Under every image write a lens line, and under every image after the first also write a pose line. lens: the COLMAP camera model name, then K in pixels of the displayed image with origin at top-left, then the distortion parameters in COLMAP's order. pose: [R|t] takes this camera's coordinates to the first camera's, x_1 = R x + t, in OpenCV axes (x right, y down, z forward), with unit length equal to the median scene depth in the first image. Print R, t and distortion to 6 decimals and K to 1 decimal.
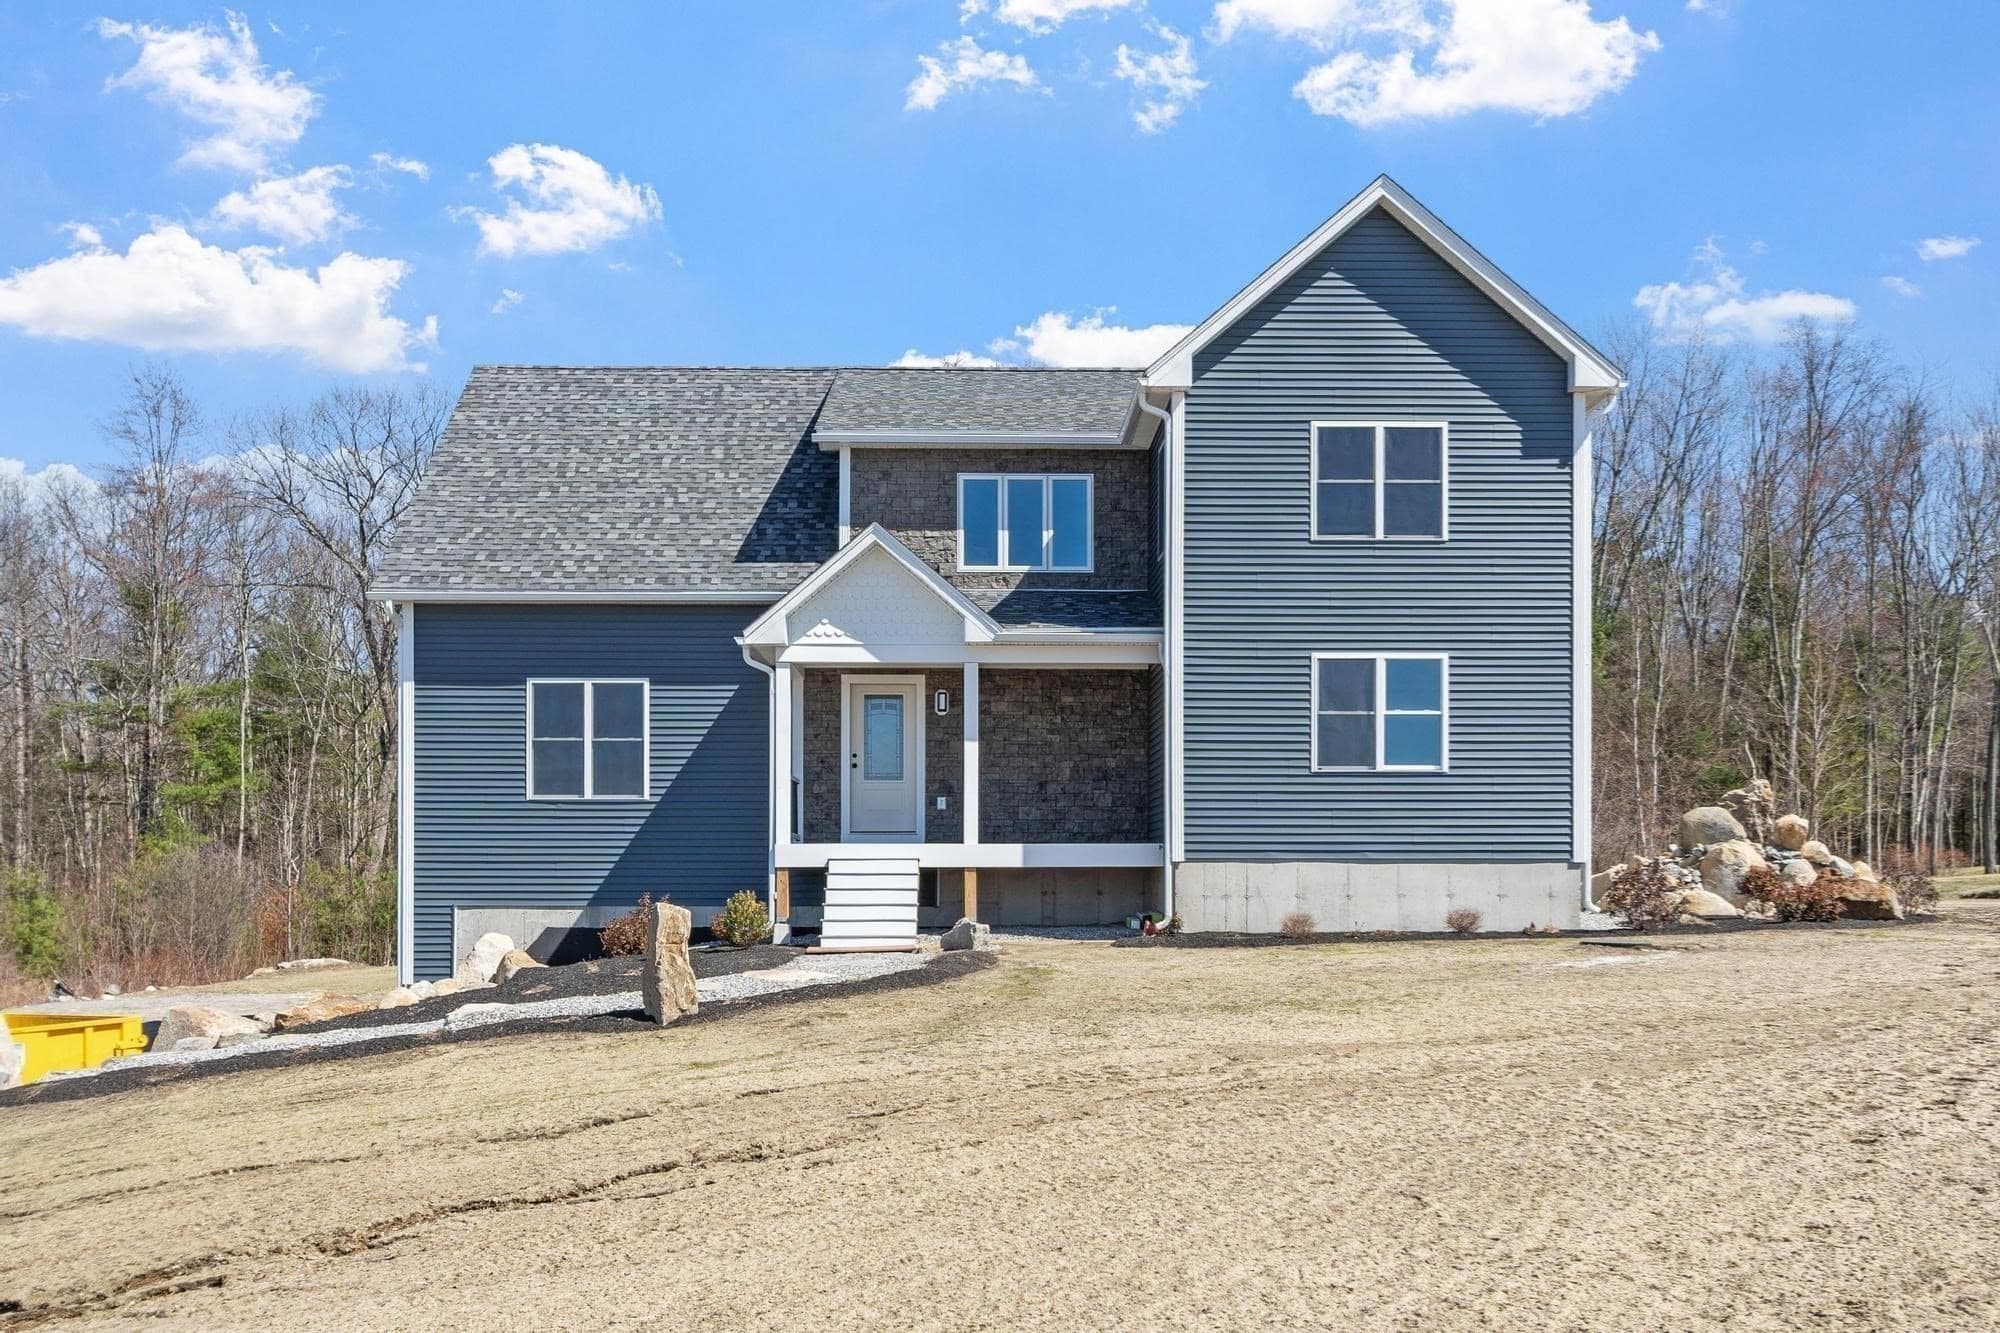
lens RADIAL K [[1868.3, 0, 1004.8], [0, 1868.3, 877.1], [0, 0, 1]] dist [0.024885, -0.008234]
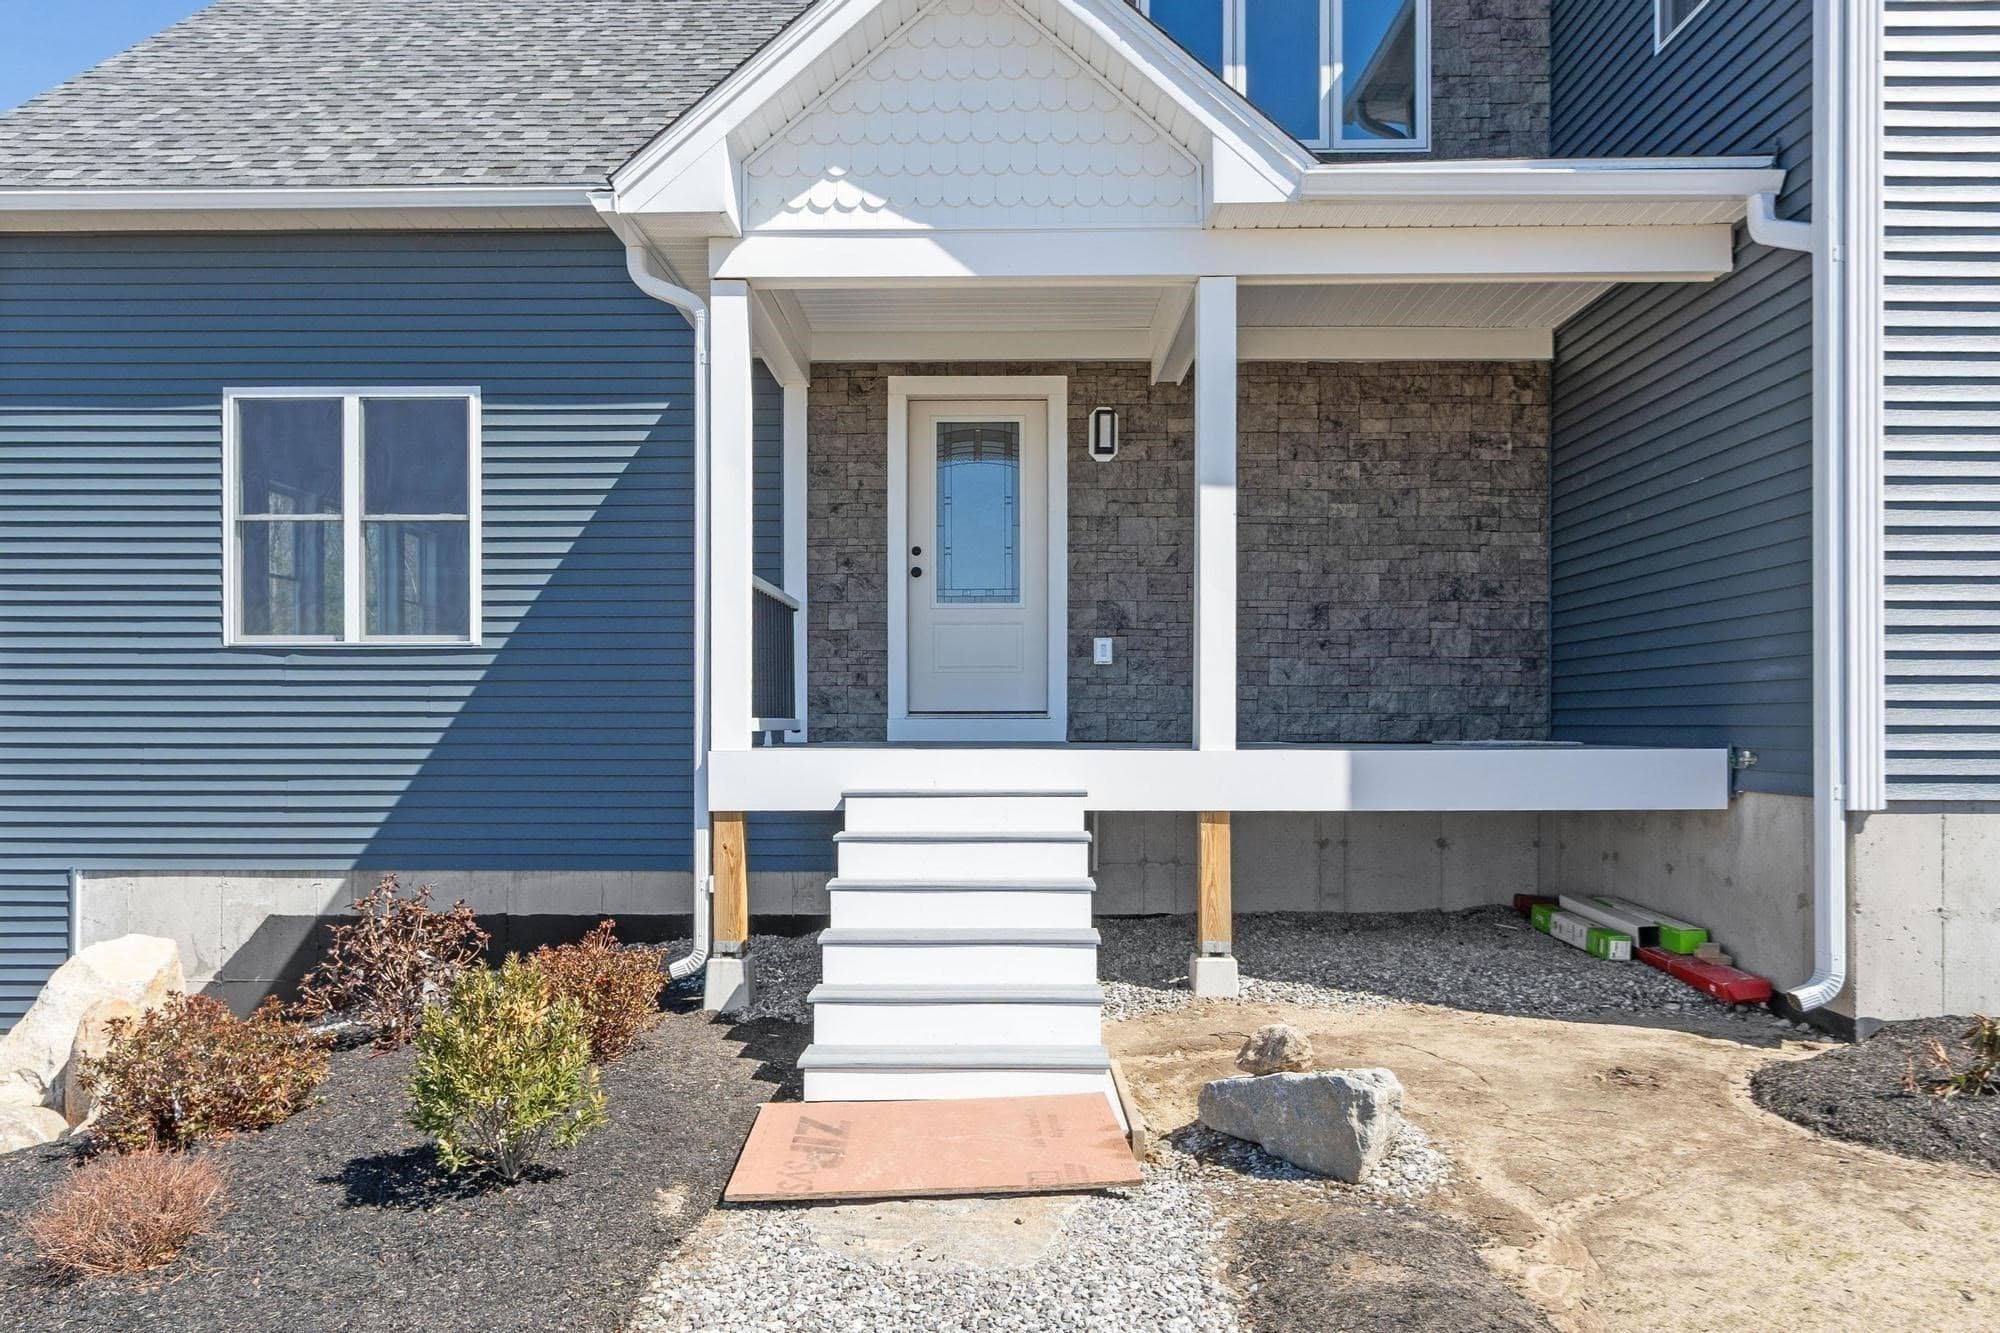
lens RADIAL K [[1359.7, 0, 998.8], [0, 1359.7, 735.8], [0, 0, 1]] dist [0.001809, 0.002044]
pose [[0.999678, -0.000544, -0.025365, -0.051224], [0.000774, 0.999959, 0.009064, -0.021500], [0.025359, -0.009081, 0.999637, 0.660754]]
